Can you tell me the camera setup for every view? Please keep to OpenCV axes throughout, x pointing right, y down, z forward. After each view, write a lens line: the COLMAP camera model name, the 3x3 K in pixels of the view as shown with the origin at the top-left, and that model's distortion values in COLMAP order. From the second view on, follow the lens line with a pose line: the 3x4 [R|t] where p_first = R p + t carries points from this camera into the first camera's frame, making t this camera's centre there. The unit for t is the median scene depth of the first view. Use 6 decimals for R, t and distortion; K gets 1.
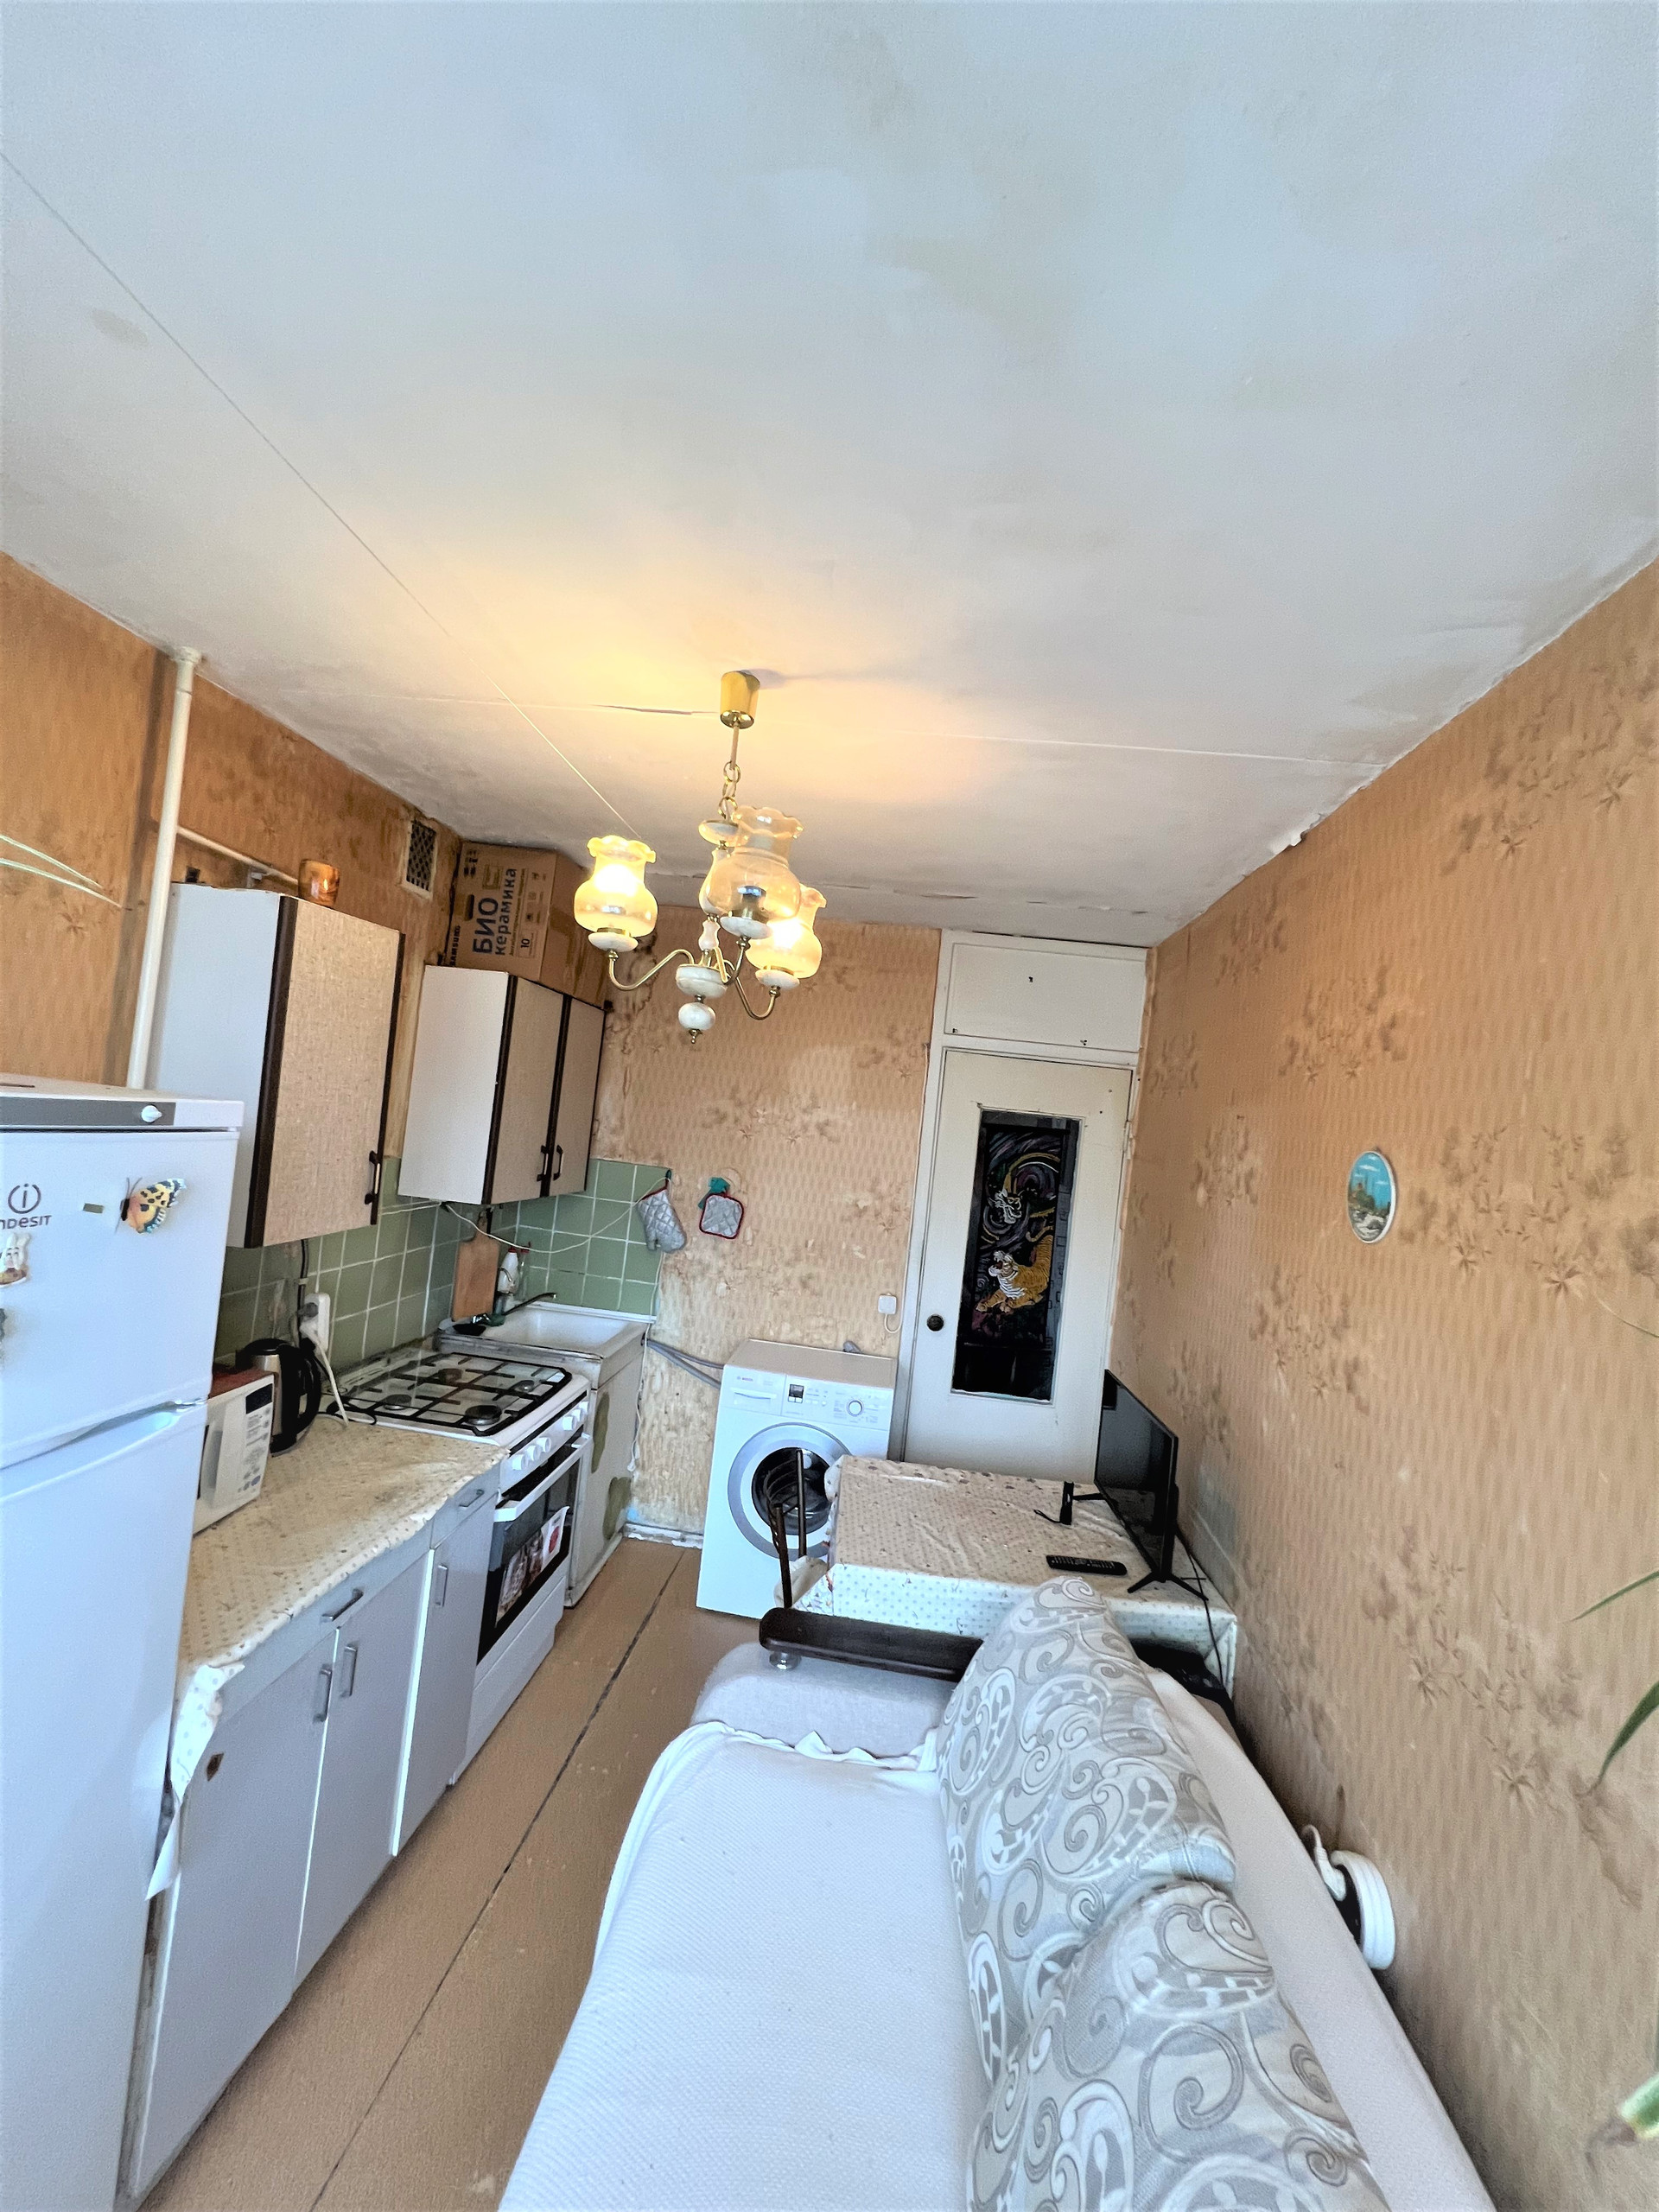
lens RADIAL K [[880.8, 0, 838.2], [0, 880.8, 1099.4], [0, 0, 1]] dist [-0.001081, 0.000186]
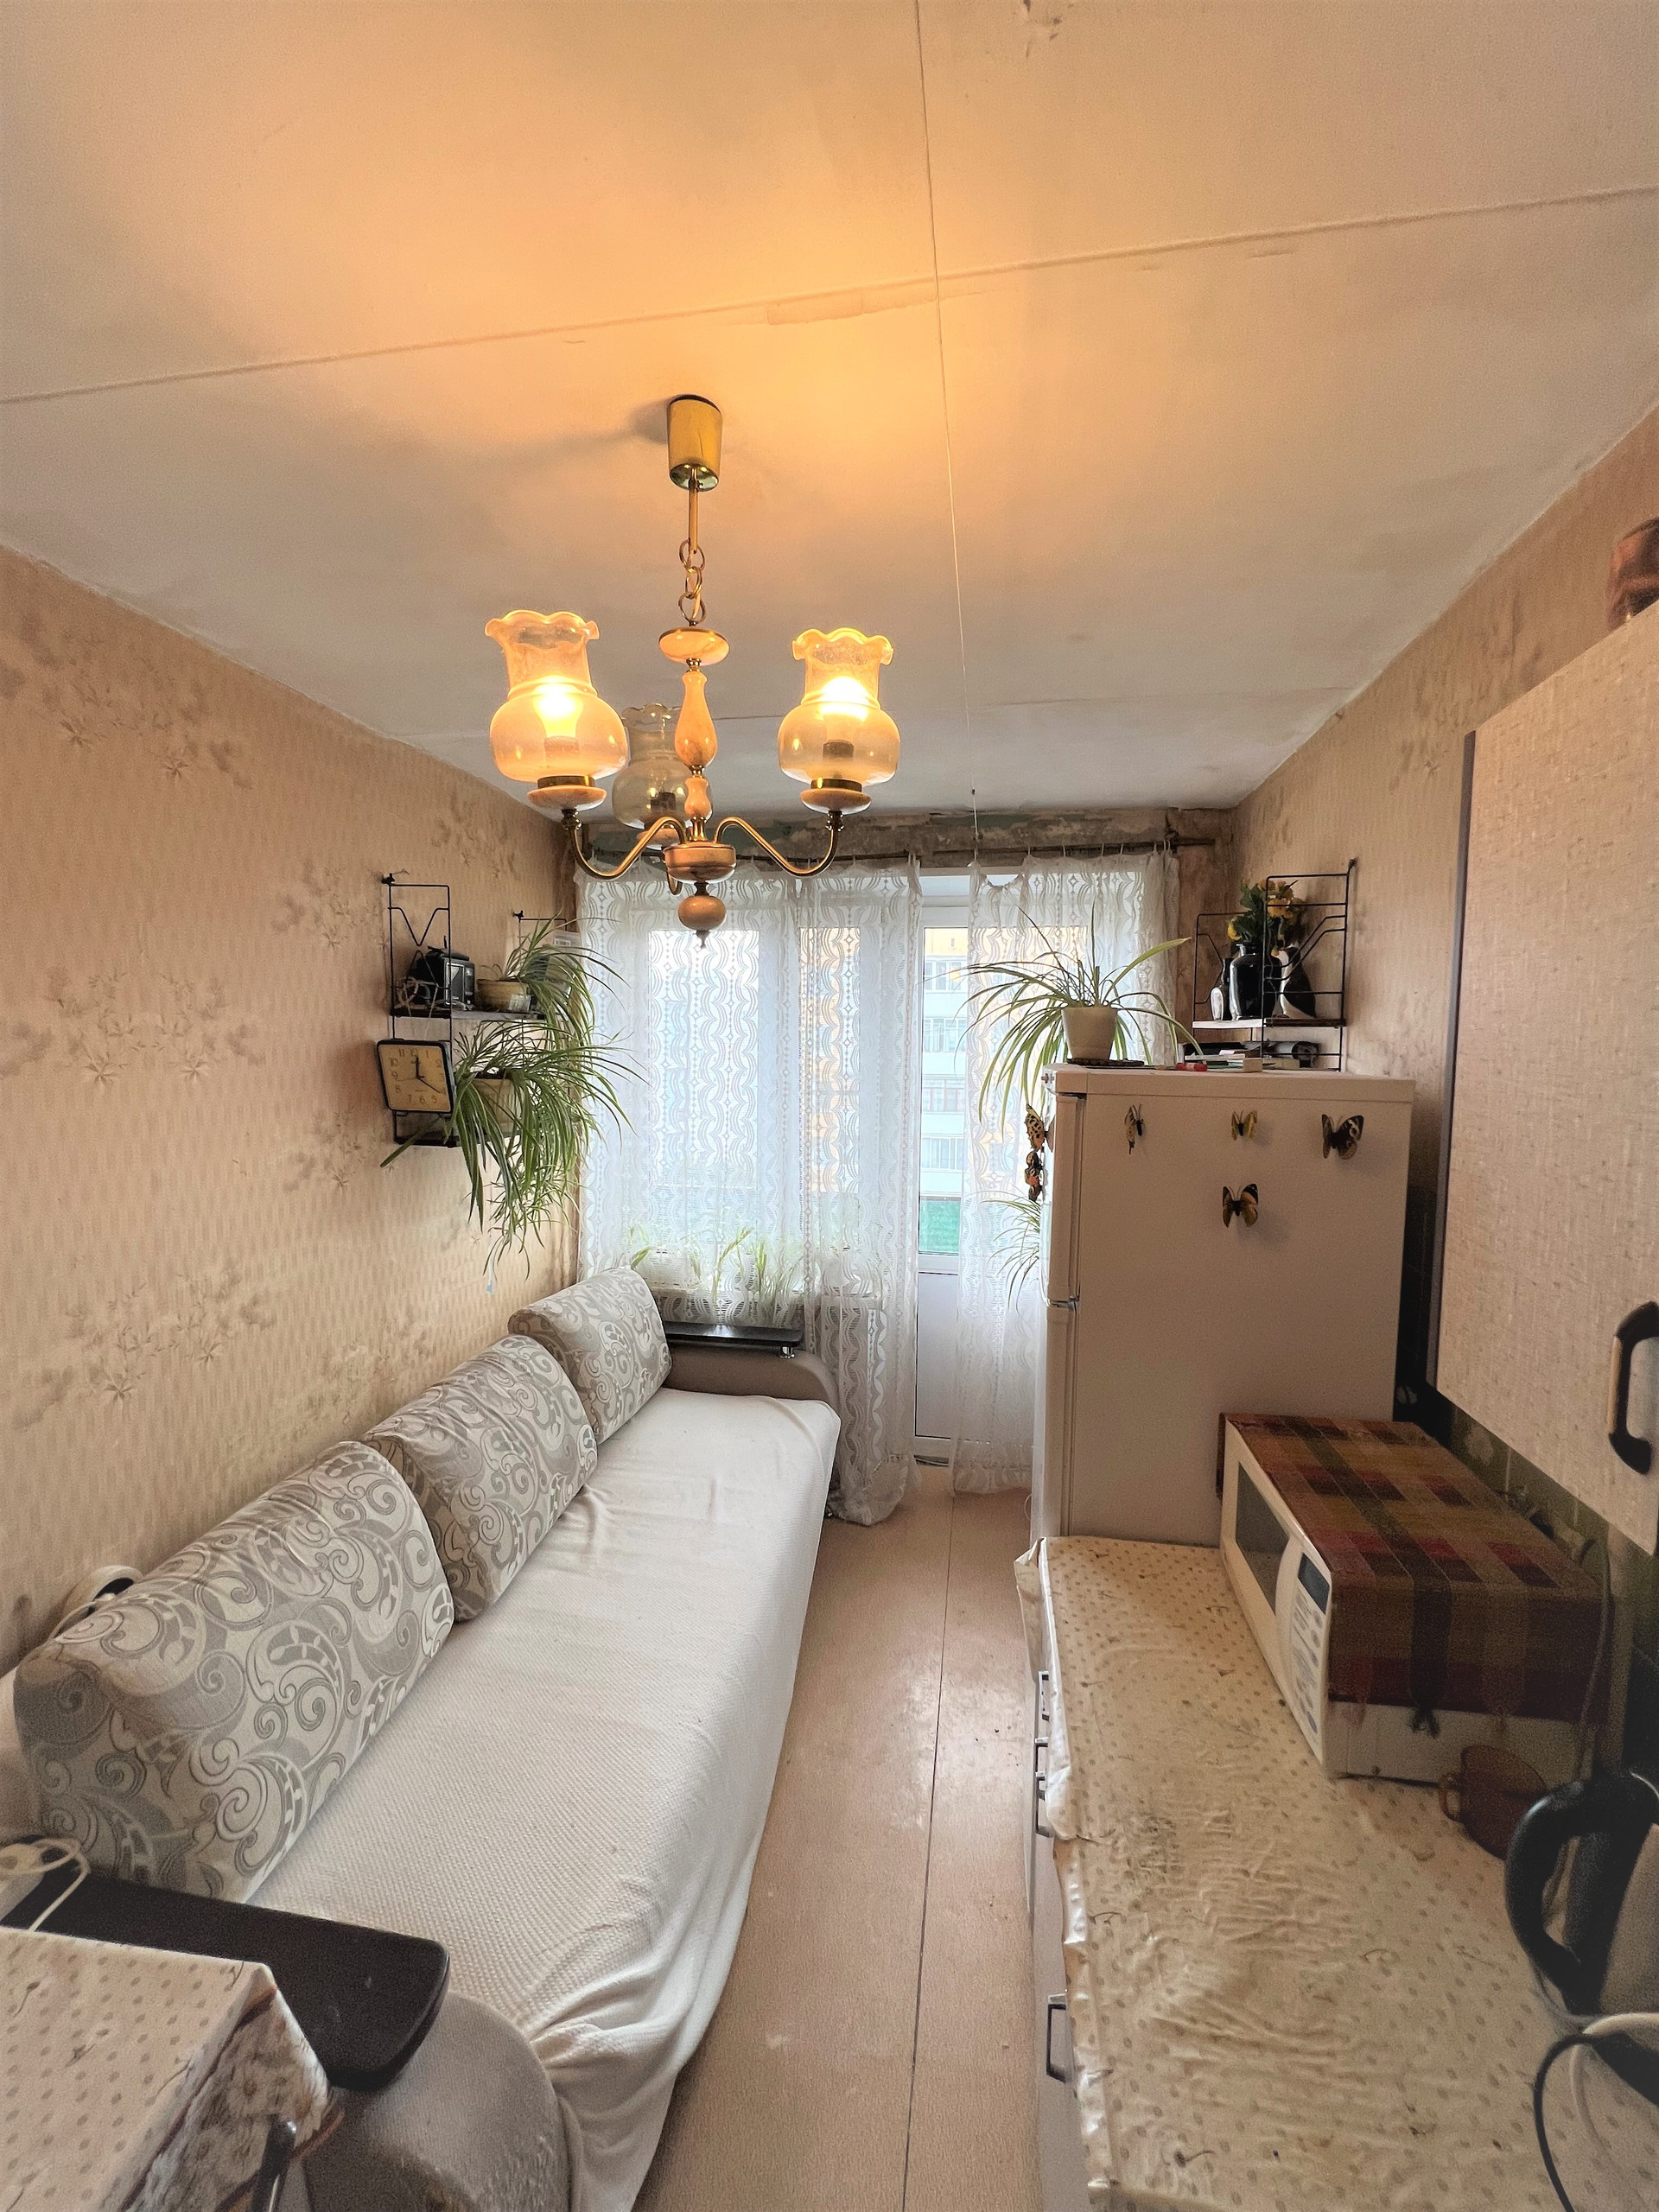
lens RADIAL K [[880.8, 0, 835.3], [0, 880.8, 1103.2], [0, 0, 1]] dist [-0.001081, 0.000186]
pose [[-0.989778, -0.129897, 0.058867, -0.264483], [-0.126405, 0.990186, 0.059616, 0.007236], [-0.066033, 0.051565, -0.996484, 1.367317]]
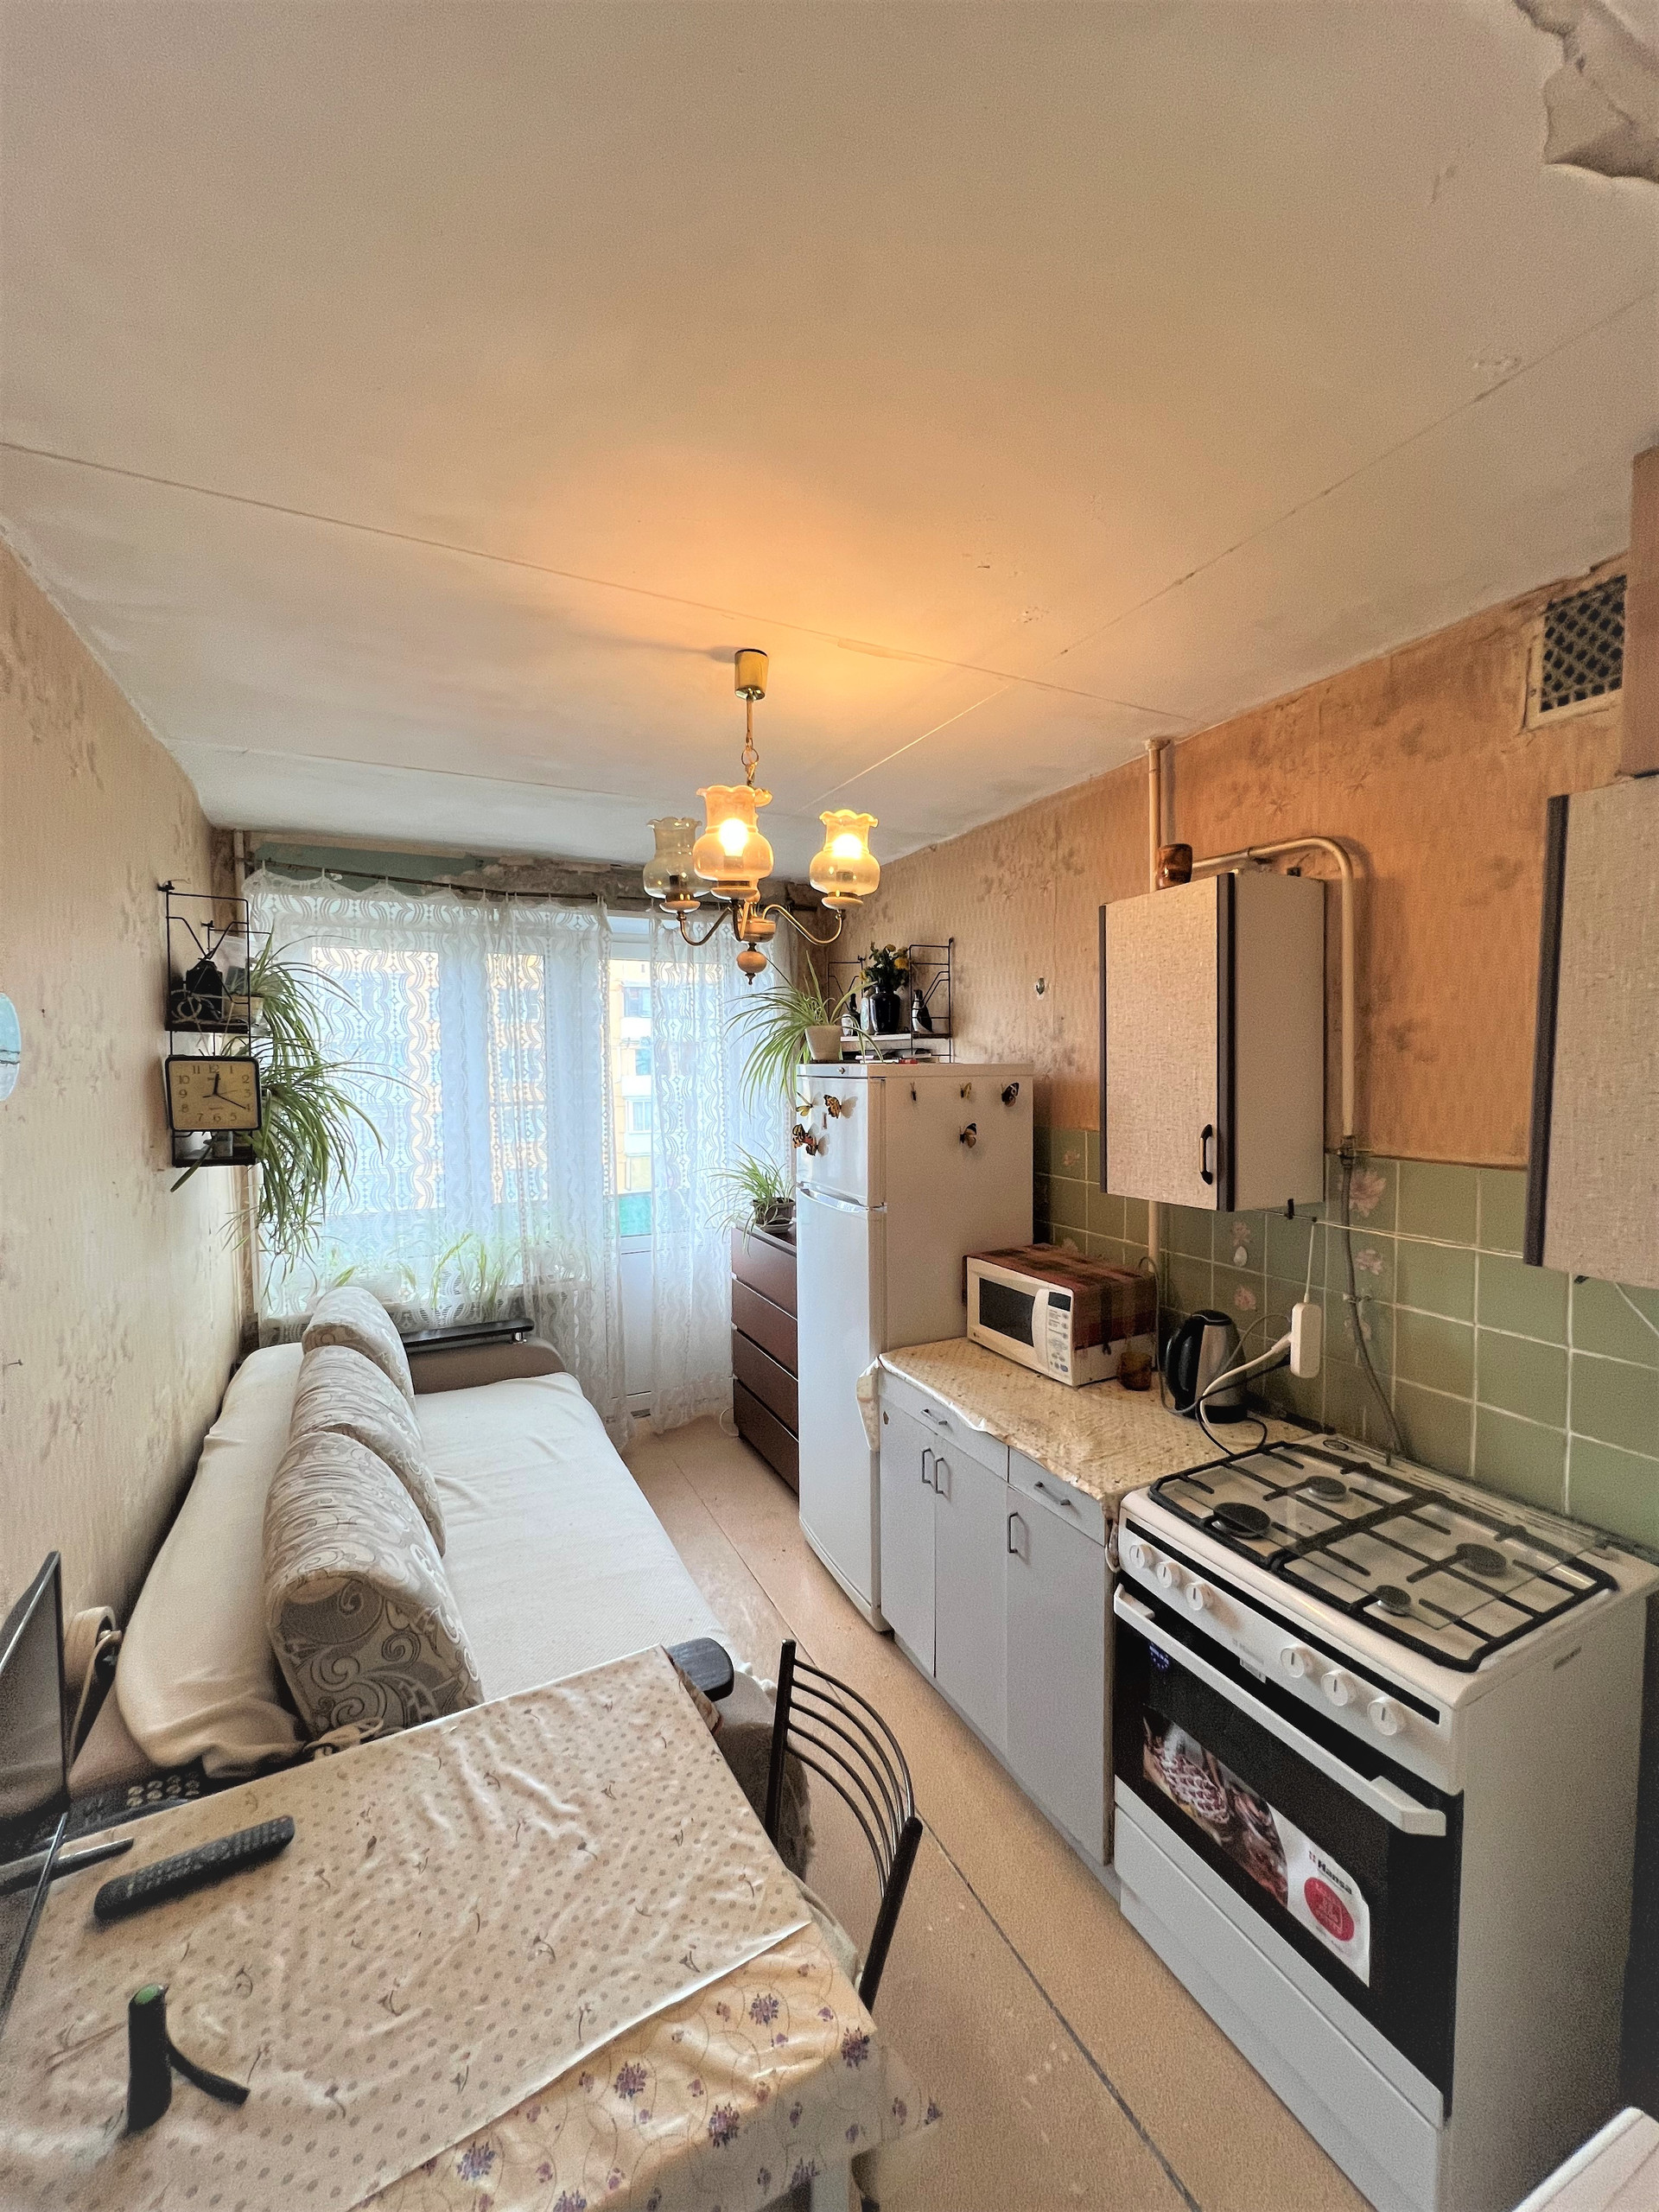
lens RADIAL K [[880.8, 0, 832.0], [0, 880.8, 1101.7], [0, 0, 1]] dist [-0.001081, 0.000186]
pose [[-0.844332, -0.083285, -0.529308, 0.281811], [-0.077318, 0.996445, -0.033452, 0.098167], [0.530213, 0.012681, -0.847770, 1.609914]]
